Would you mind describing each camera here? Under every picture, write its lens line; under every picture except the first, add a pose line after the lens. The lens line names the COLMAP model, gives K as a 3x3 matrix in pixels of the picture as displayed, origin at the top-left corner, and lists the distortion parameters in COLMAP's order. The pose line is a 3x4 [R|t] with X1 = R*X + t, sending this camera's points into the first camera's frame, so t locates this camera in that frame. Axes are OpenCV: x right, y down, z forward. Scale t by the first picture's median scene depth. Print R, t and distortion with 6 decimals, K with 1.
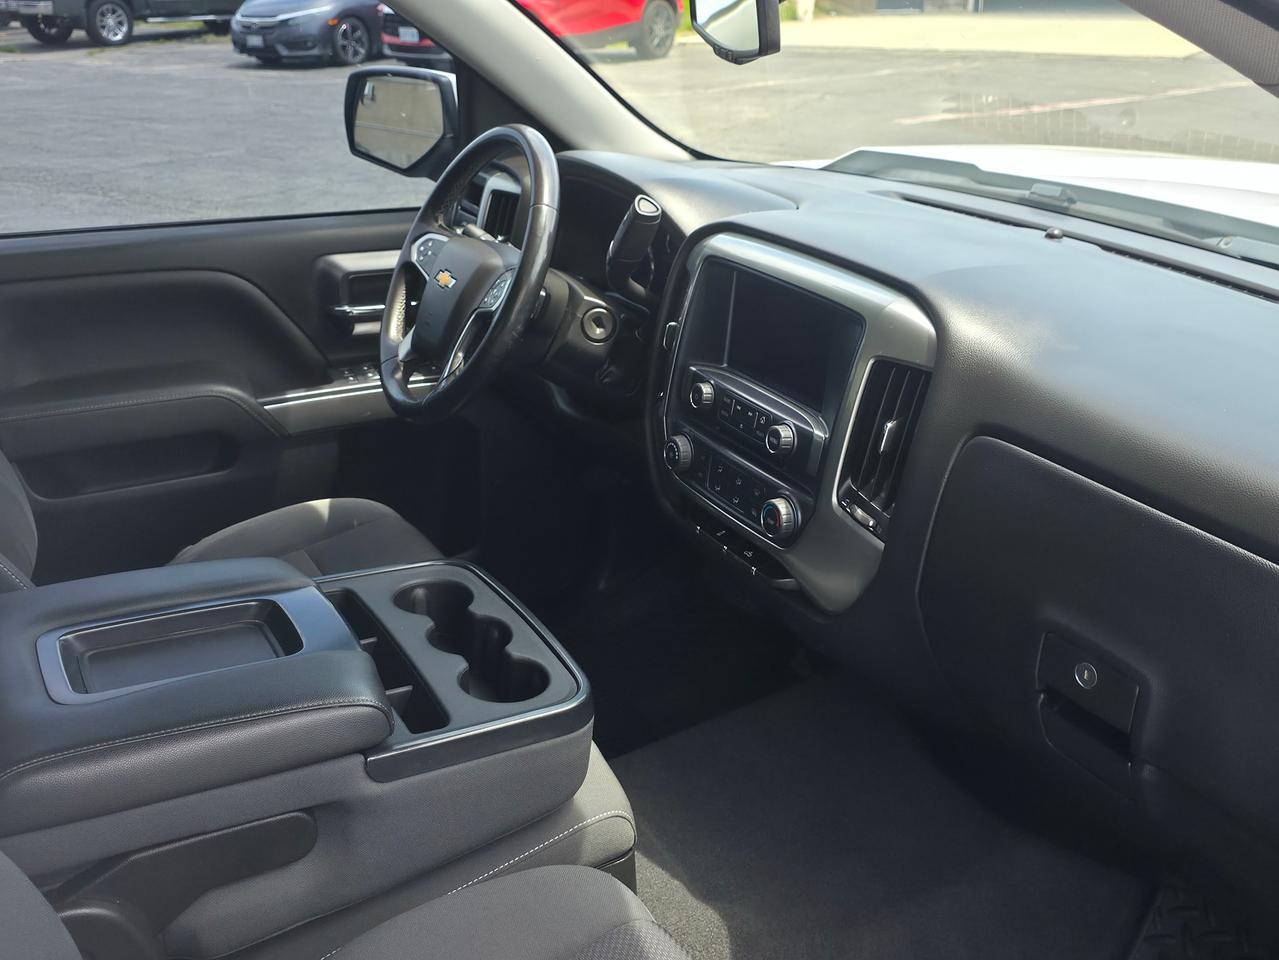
lens RADIAL K [[1341.9, 0, 639.5], [0, 1341.9, 480.0], [0, 0, 1]] dist [0.120185, -0.242574]
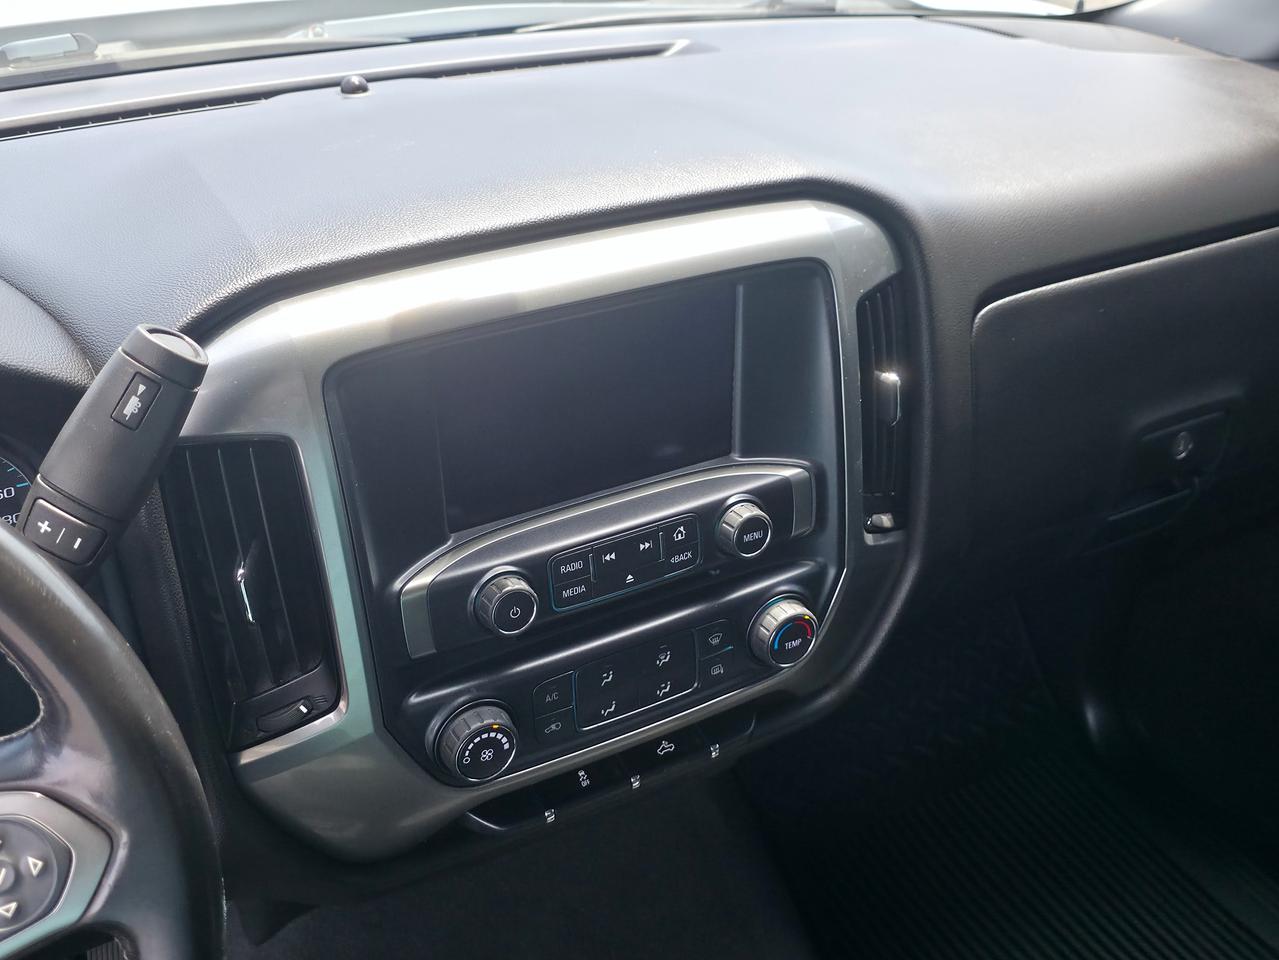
lens RADIAL K [[1341.9, 0, 639.5], [0, 1341.9, 480.0], [0, 0, 1]] dist [0.120185, -0.242574]
pose [[-0.016609, -0.537771, 0.842927, -0.348037], [0.360385, 0.783158, 0.506740, -0.338374], [-0.932656, 0.312195, 0.180798, 0.907582]]
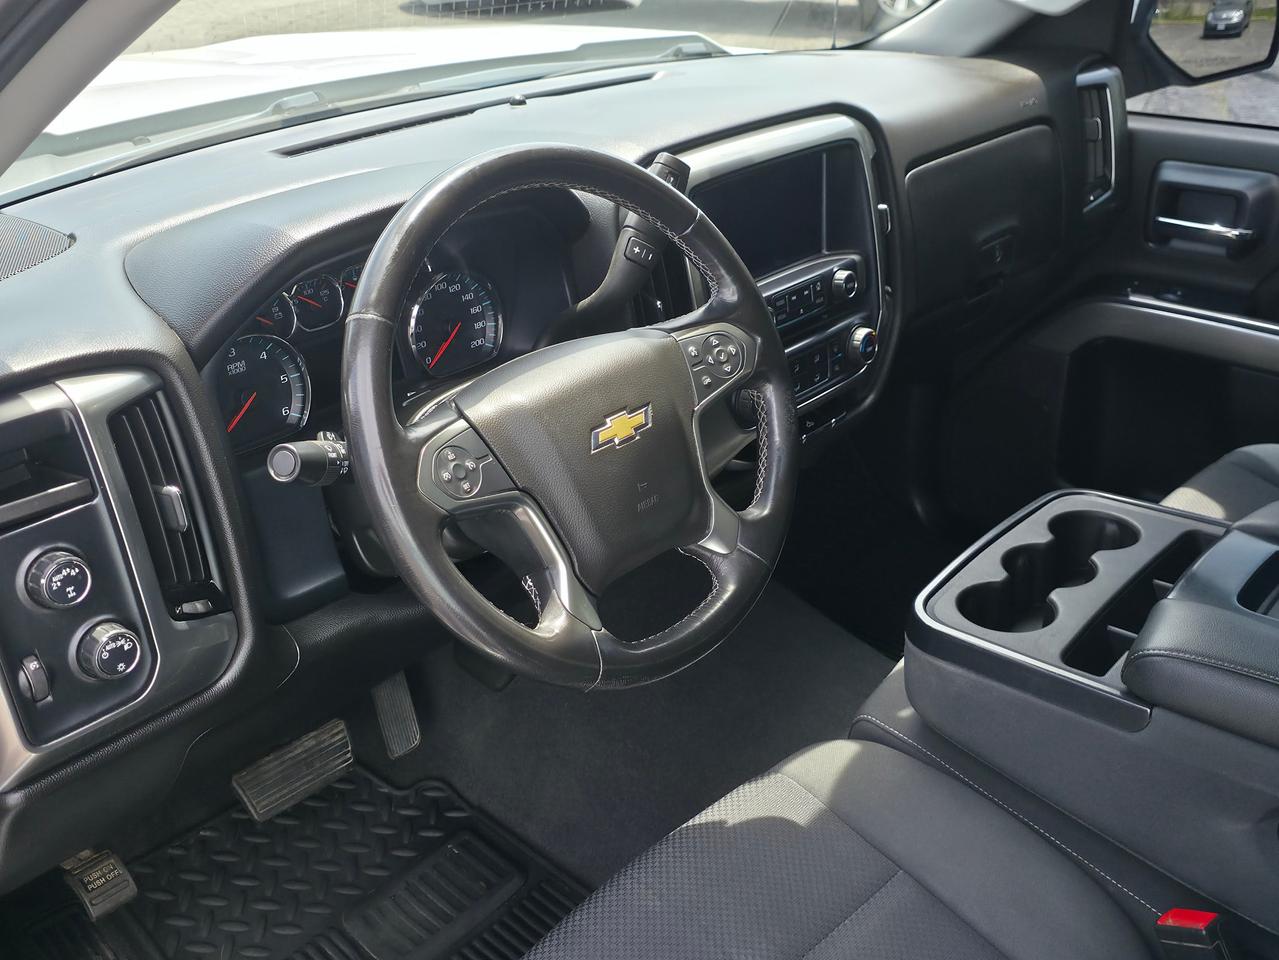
lens RADIAL K [[1341.9, 0, 639.5], [0, 1341.9, 480.0], [0, 0, 1]] dist [0.120185, -0.242574]
pose [[-0.351532, -0.419358, 0.836997, -0.773537], [0.356903, 0.766507, 0.533937, -0.523719], [-0.865474, 0.486422, -0.119782, 1.306018]]
